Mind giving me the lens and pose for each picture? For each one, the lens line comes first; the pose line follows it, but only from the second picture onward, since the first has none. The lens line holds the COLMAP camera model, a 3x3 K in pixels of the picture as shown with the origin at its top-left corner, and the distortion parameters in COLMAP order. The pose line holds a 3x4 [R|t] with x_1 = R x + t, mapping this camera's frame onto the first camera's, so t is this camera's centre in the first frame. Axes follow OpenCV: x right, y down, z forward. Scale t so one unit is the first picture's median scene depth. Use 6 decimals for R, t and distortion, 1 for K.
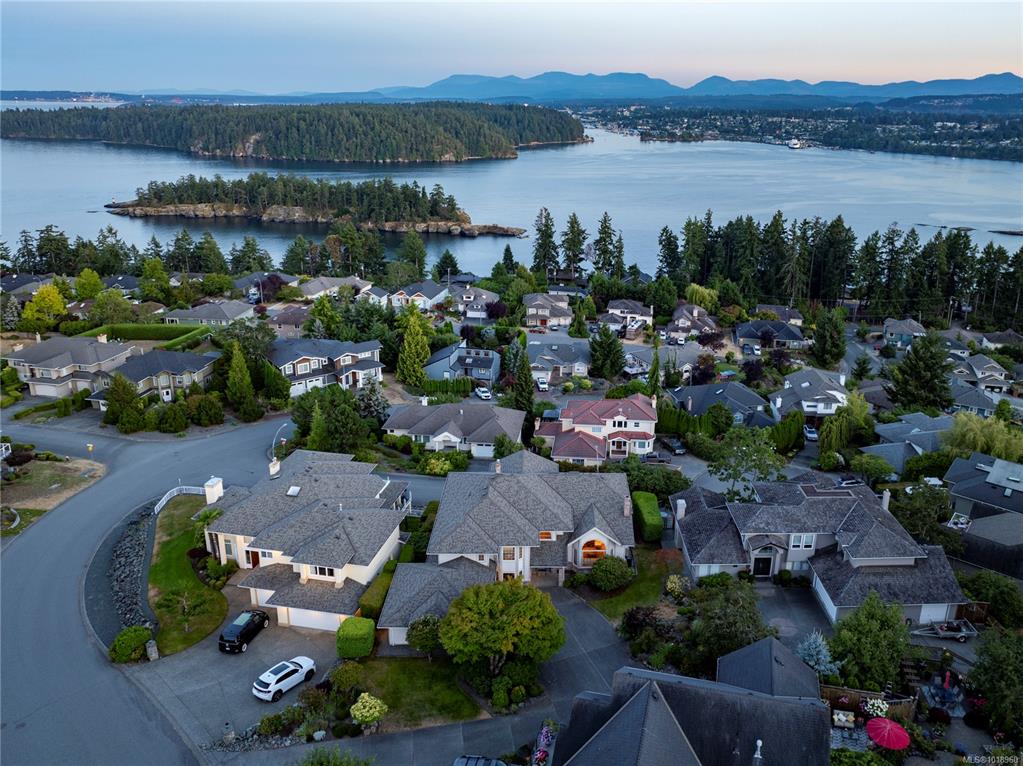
lens RADIAL K [[765.8, 0, 586.3], [0, 765.8, 315.9], [0, 0, 1]] dist [-0.037791, 0.004350]
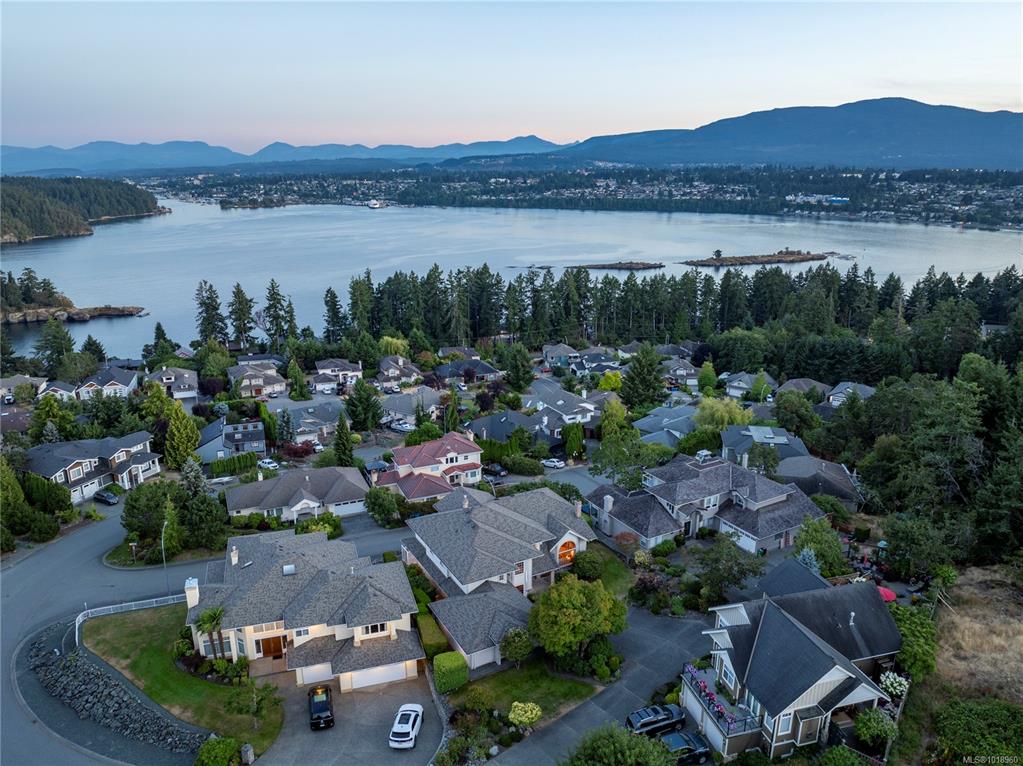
lens RADIAL K [[721.5, 0, 508.7], [0, 721.5, 379.7], [0, 0, 1]] dist [-0.038638, 0.004199]
pose [[0.893412, -0.147232, 0.424427, -0.129061], [0.140362, 0.988955, 0.047605, -0.005051], [-0.426749, 0.017042, 0.904210, 0.006753]]
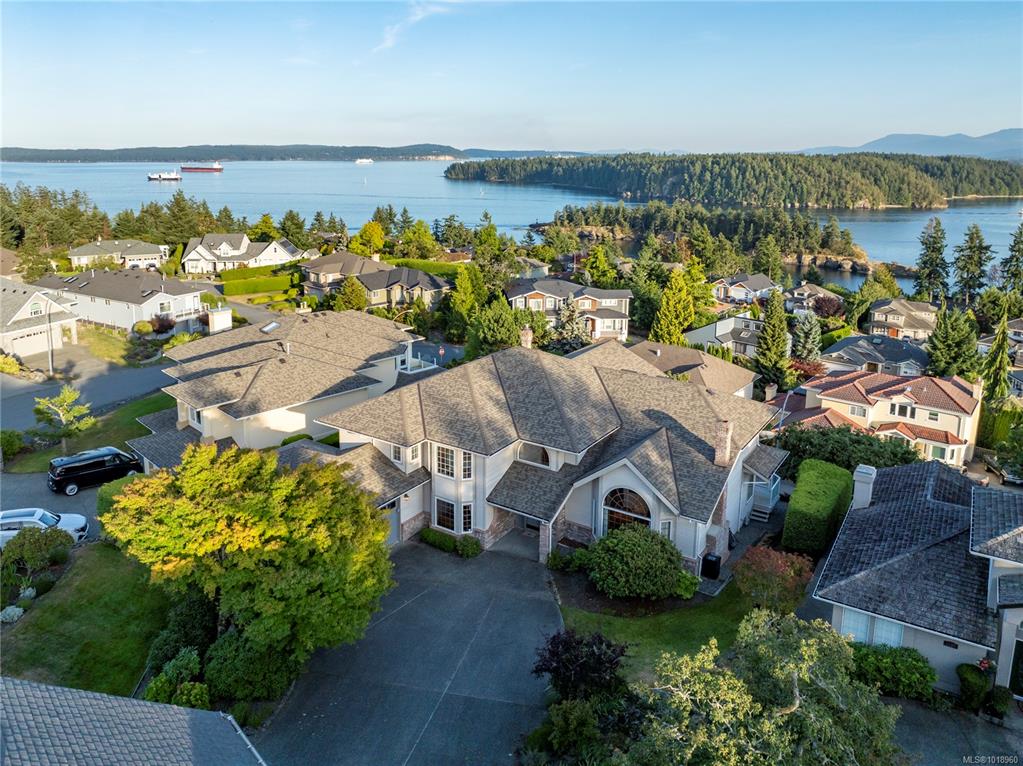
lens RADIAL K [[754.0, 0, 528.1], [0, 754.0, 281.3], [0, 0, 1]] dist [-0.037443, 0.002524]
pose [[0.817322, 0.080649, -0.570508, 0.053888], [-0.149098, 0.986034, -0.074211, 0.053904], [0.556555, 0.145716, 0.817932, 0.145502]]
